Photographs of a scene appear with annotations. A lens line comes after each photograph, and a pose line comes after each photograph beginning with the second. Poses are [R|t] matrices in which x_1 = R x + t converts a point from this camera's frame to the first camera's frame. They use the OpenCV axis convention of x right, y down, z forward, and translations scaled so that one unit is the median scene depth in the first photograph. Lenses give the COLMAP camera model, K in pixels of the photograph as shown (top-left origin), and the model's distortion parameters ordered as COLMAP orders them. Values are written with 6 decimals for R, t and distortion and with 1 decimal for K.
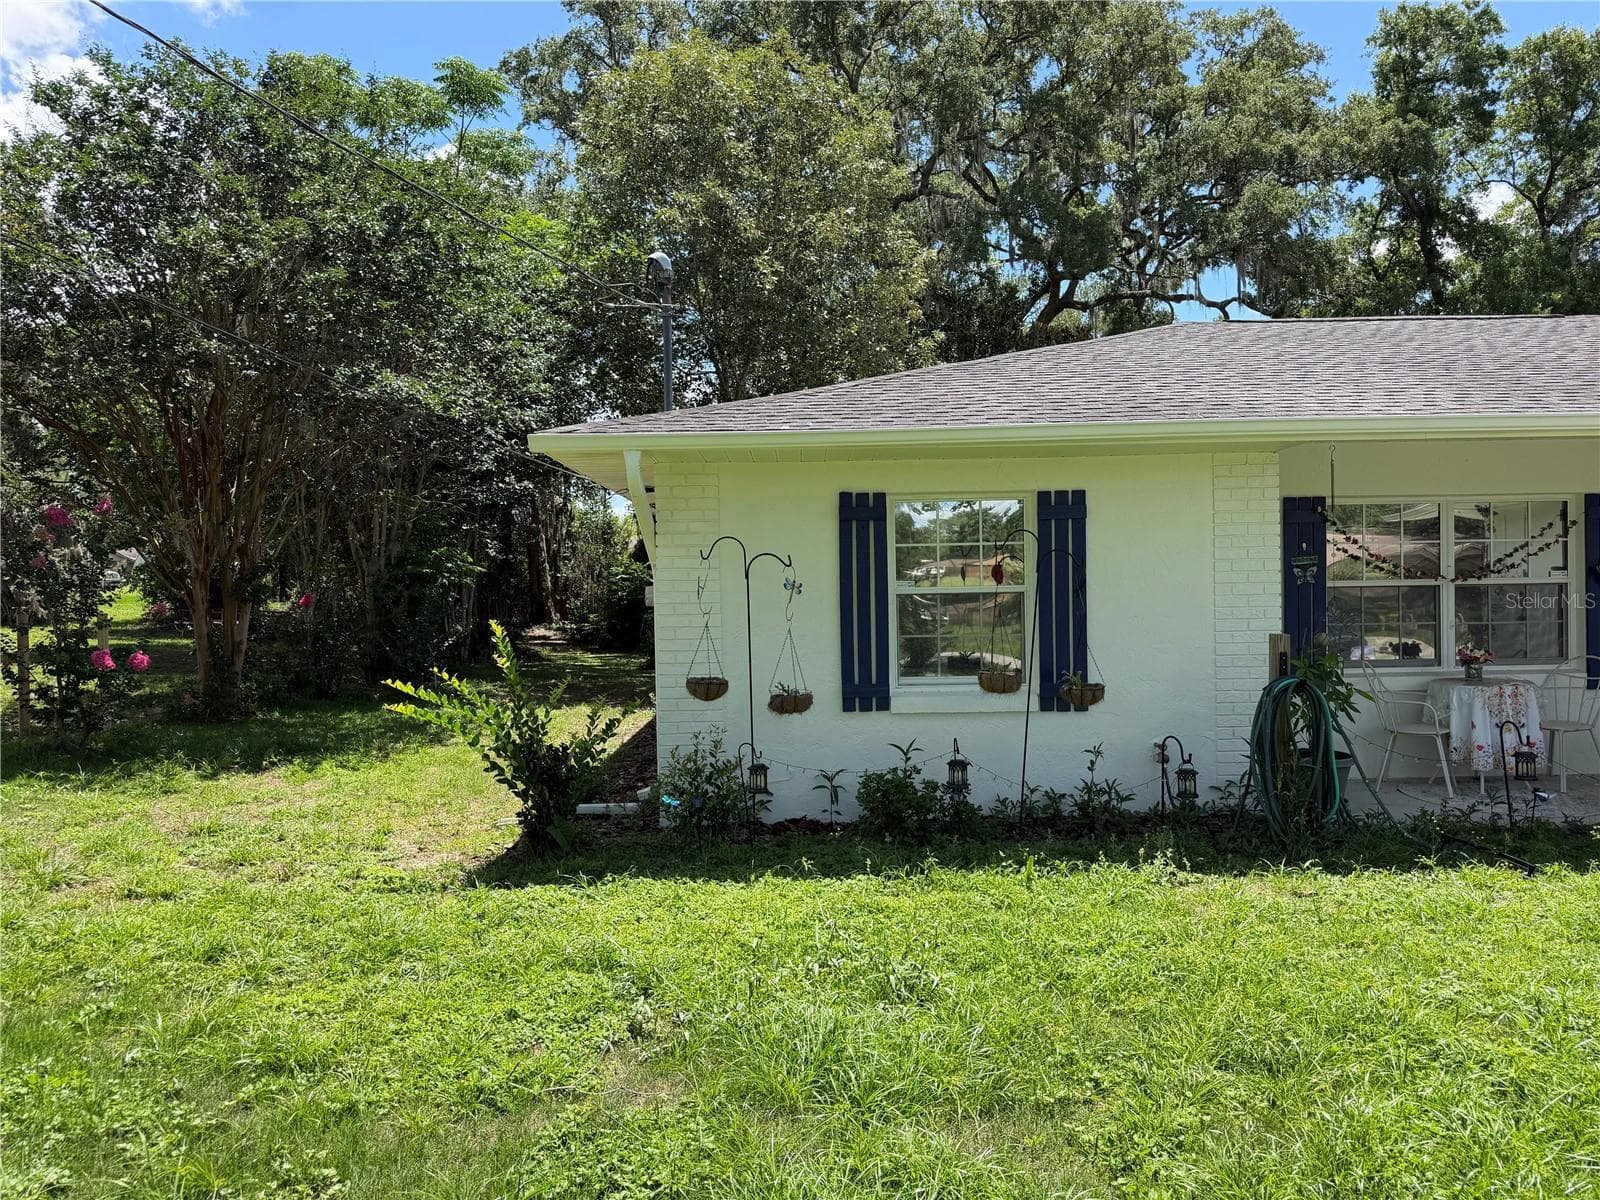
lens RADIAL K [[1171.8, 0, 798.6], [0, 1171.8, 601.6], [0, 0, 1]] dist [0.034329, -0.032098]
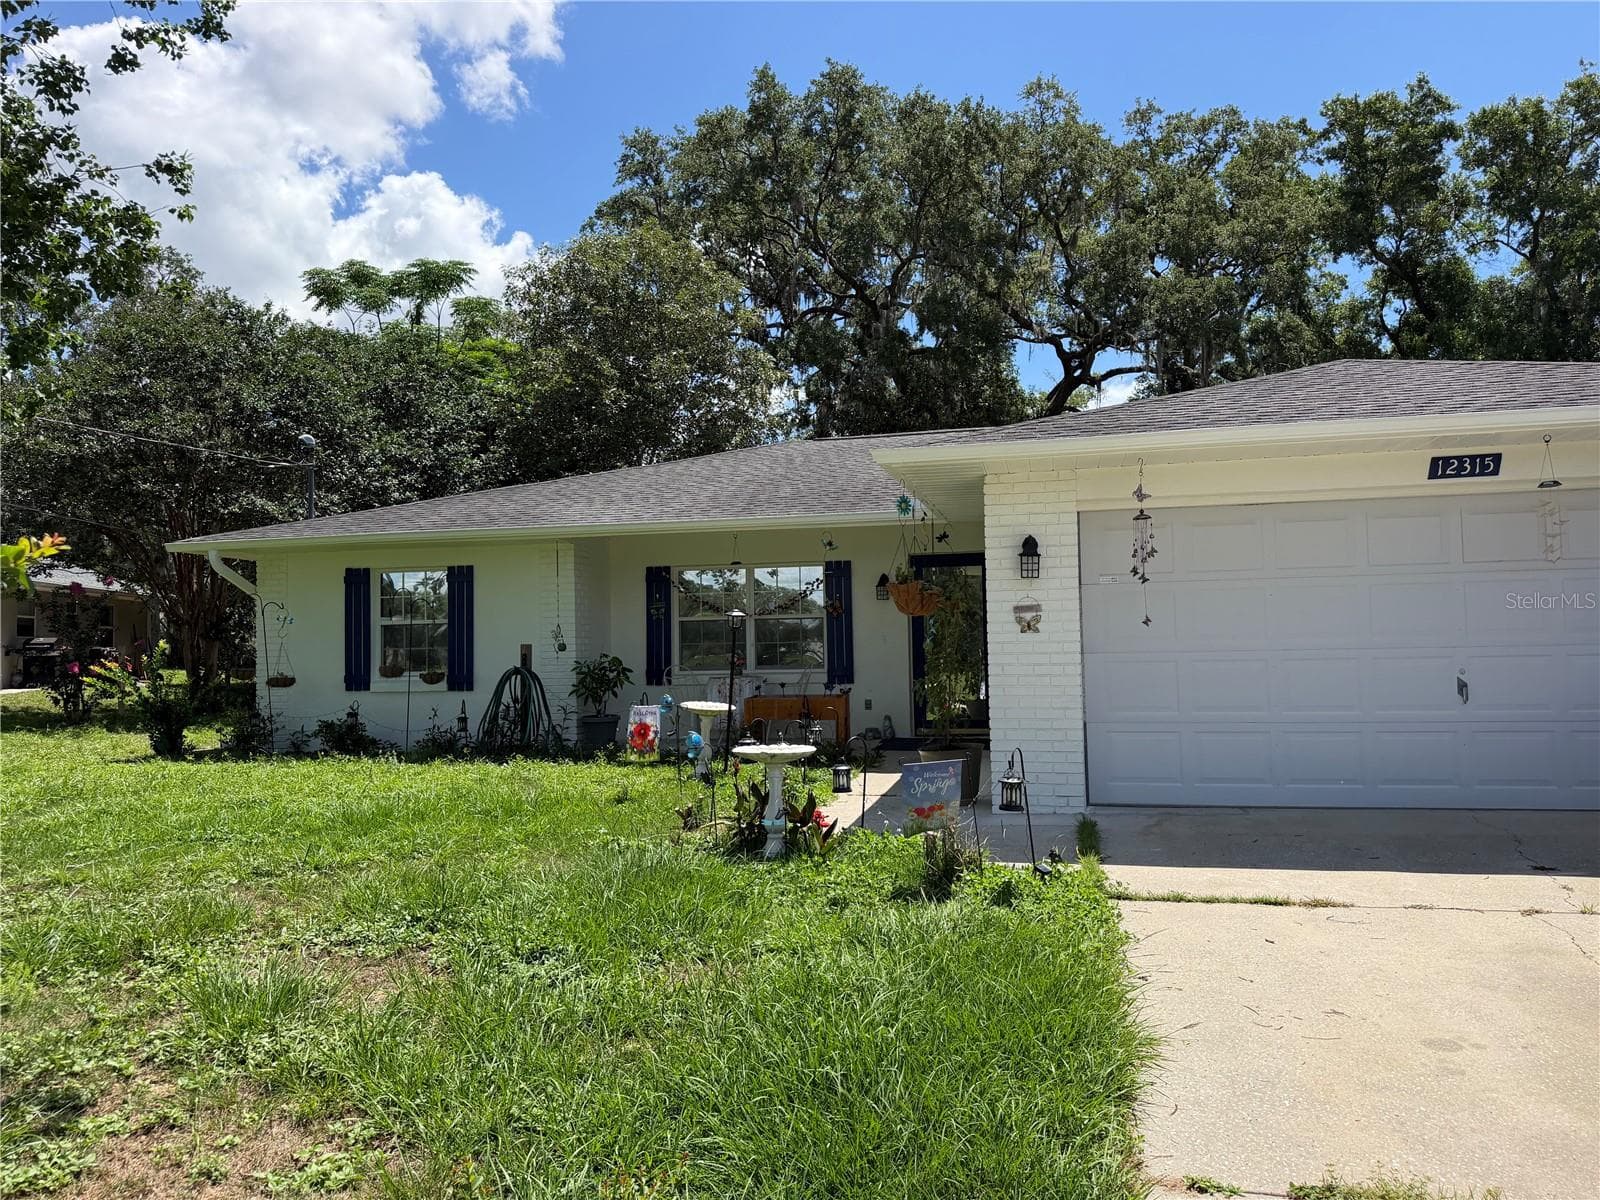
lens RADIAL K [[1171.8, 0, 795.8], [0, 1171.8, 595.6], [0, 0, 1]] dist [0.034329, -0.032098]
pose [[0.971409, -0.011727, -0.237124, 1.054766], [-0.001486, 0.998459, -0.055467, 0.043483], [0.237409, 0.054233, 0.969895, -0.541510]]
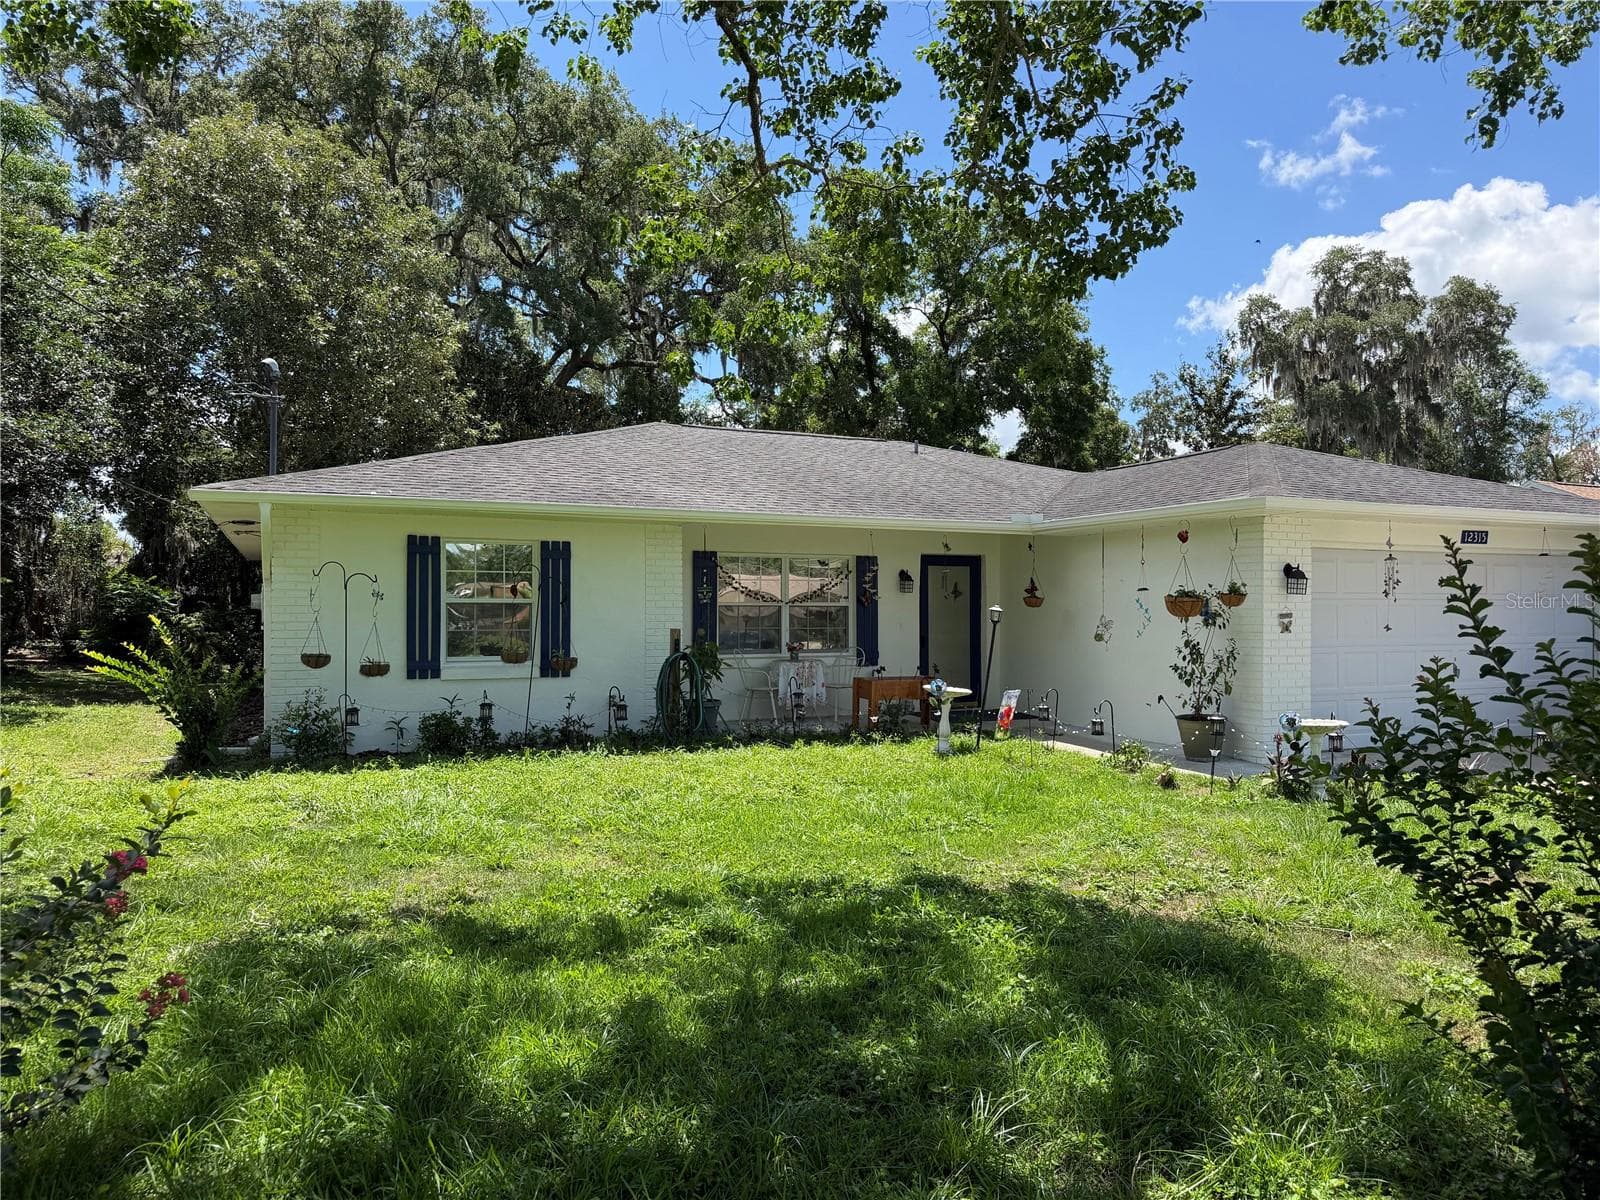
lens RADIAL K [[1100.9, 0, 814.5], [0, 1100.9, 604.0], [0, 0, 1]] dist [0.053303, -0.021960]
pose [[0.909664, 0.021145, 0.414806, -0.075555], [-0.011928, 0.999621, -0.024800, 0.024087], [-0.415174, 0.017612, 0.909572, -0.496913]]
